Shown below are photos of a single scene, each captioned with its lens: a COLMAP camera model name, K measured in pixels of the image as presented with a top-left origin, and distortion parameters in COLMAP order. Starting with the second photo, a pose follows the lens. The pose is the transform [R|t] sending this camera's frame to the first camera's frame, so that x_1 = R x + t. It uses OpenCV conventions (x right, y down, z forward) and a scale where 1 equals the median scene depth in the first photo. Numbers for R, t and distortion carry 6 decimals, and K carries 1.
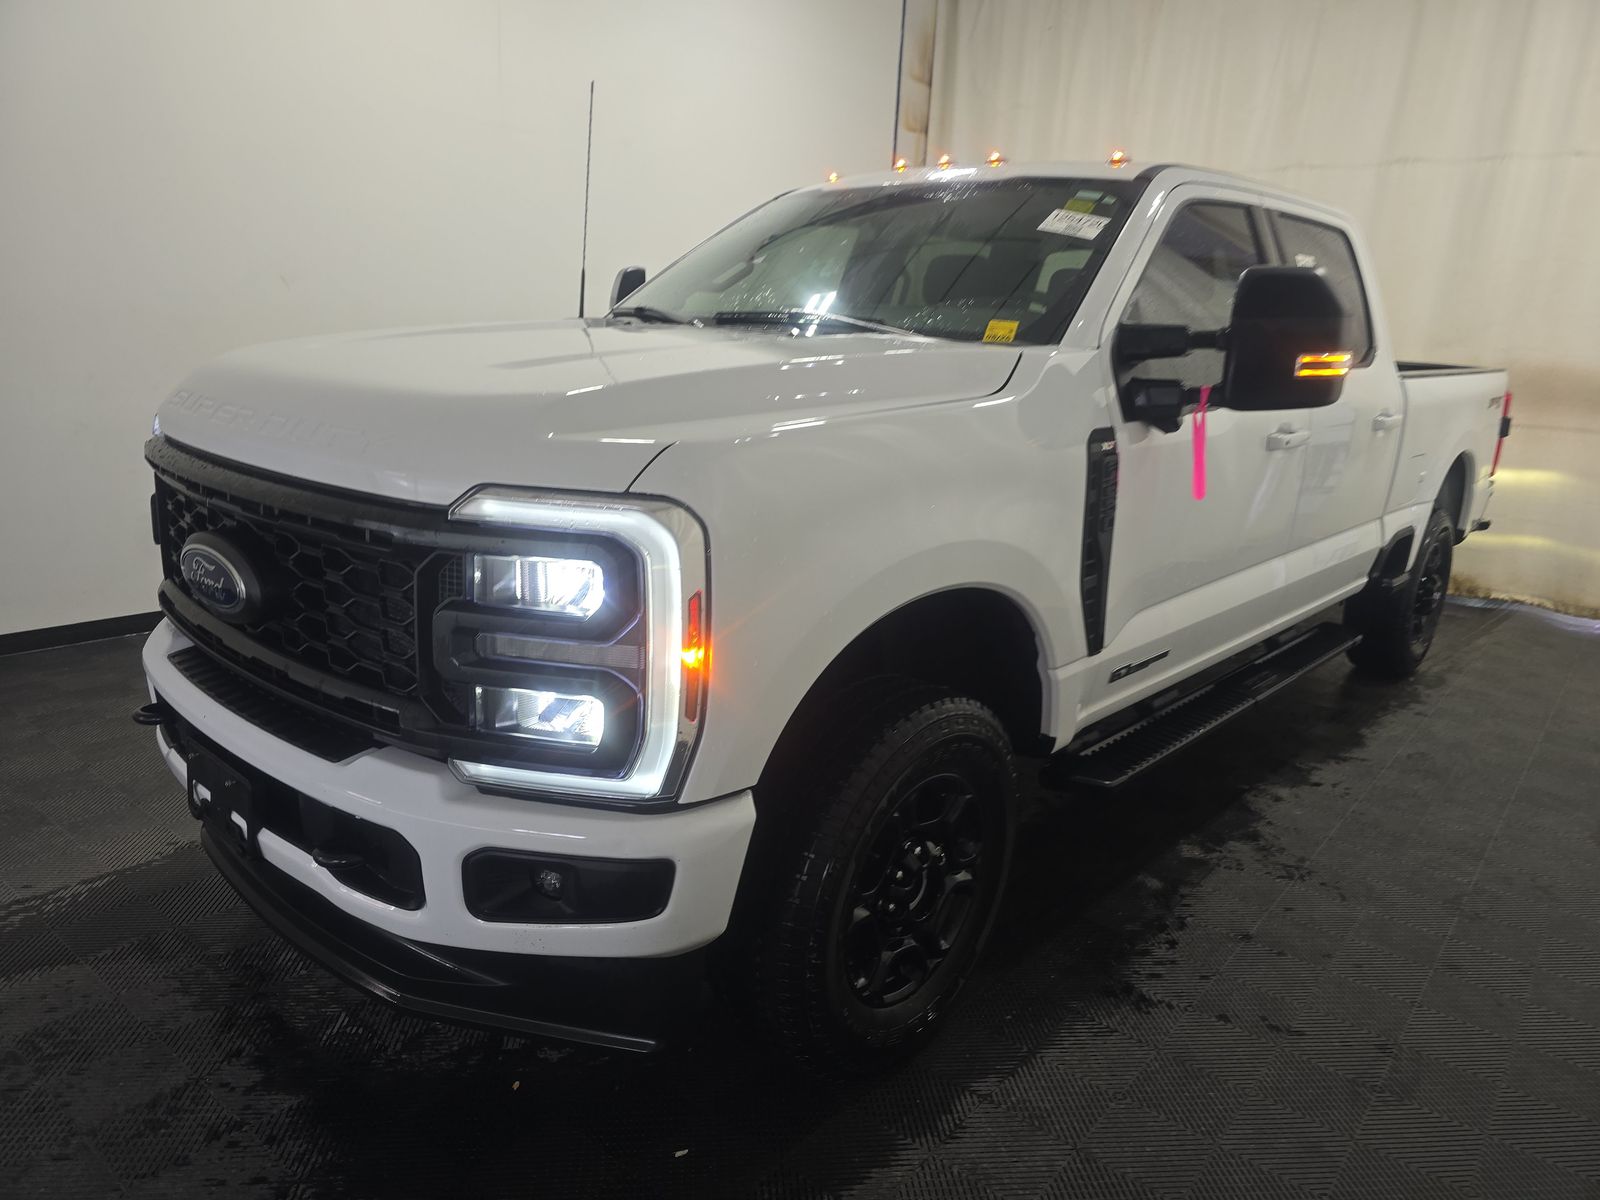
lens RADIAL K [[1062.5, 0, 800.0], [0, 1062.5, 600.0], [0, 0, 1]] dist [0.005991, -0.002541]
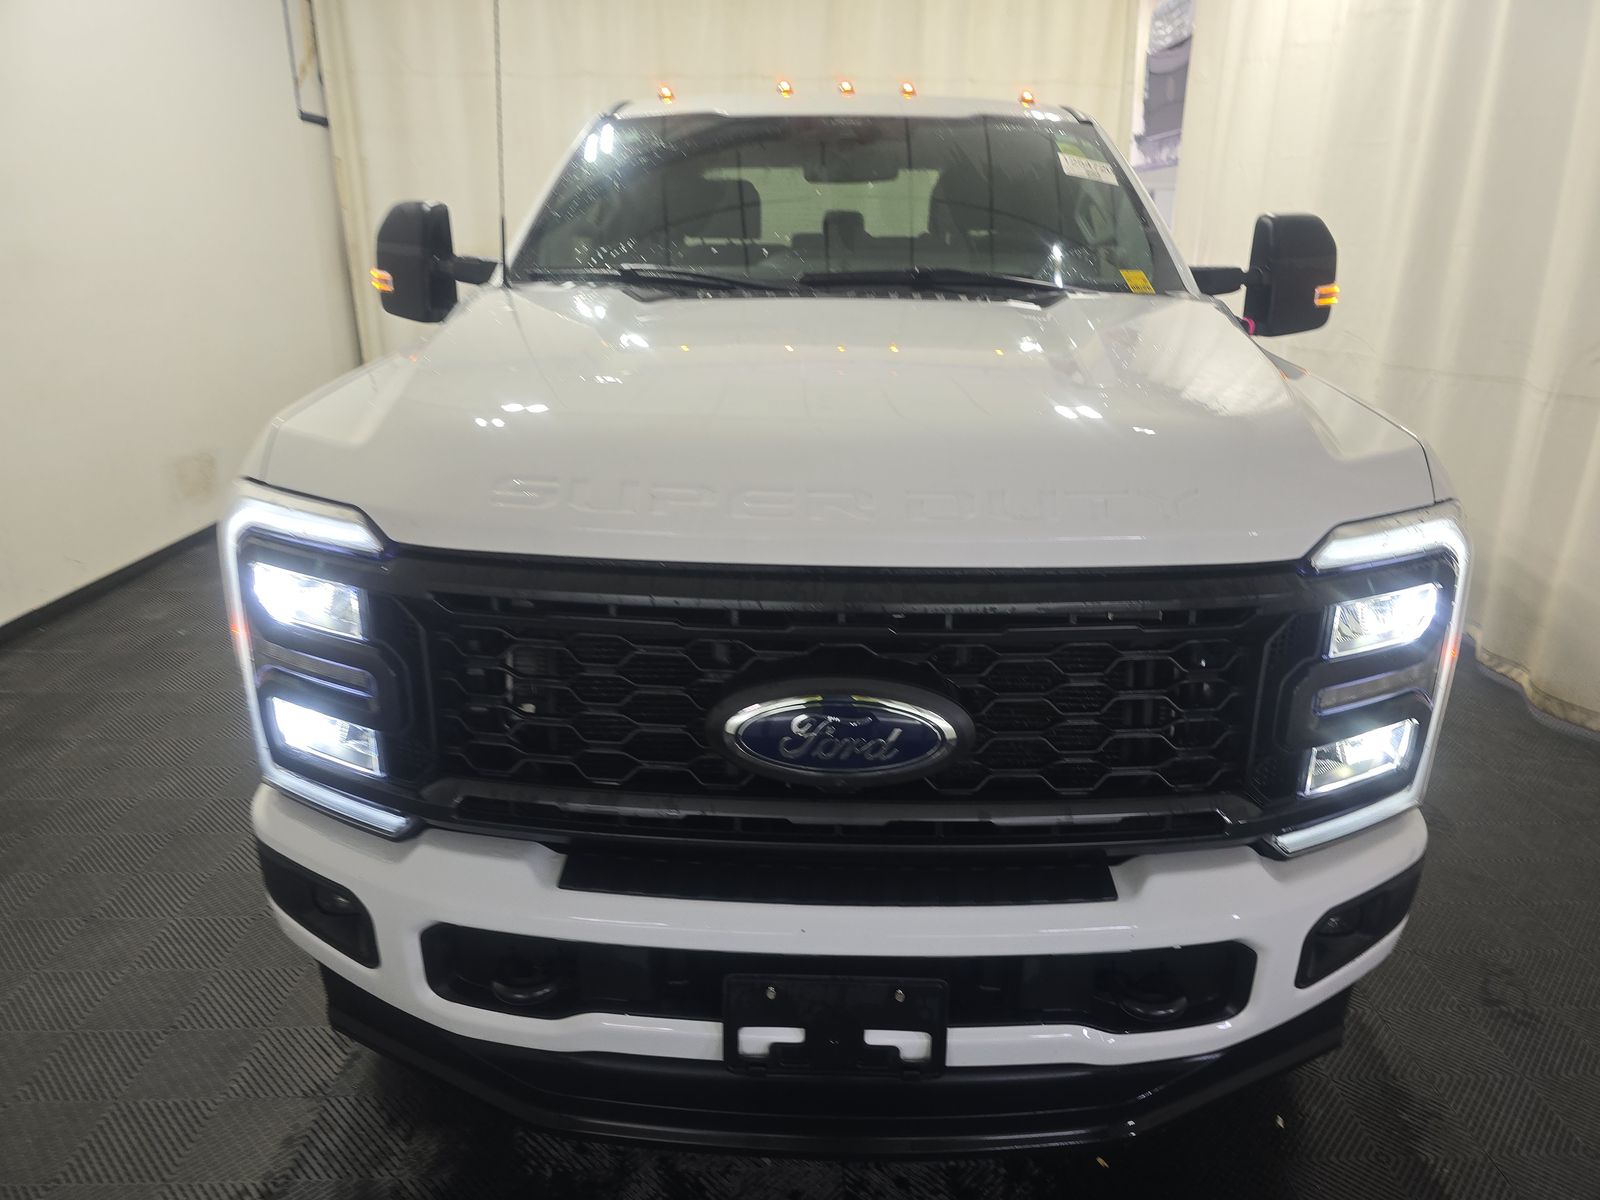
lens RADIAL K [[1062.5, 0, 800.0], [0, 1062.5, 600.0], [0, 0, 1]] dist [0.005991, -0.002541]
pose [[0.822232, -0.220316, 0.524782, -0.829494], [0.173482, 0.975178, 0.137590, -0.182122], [-0.542069, -0.022091, 0.840043, 0.369939]]
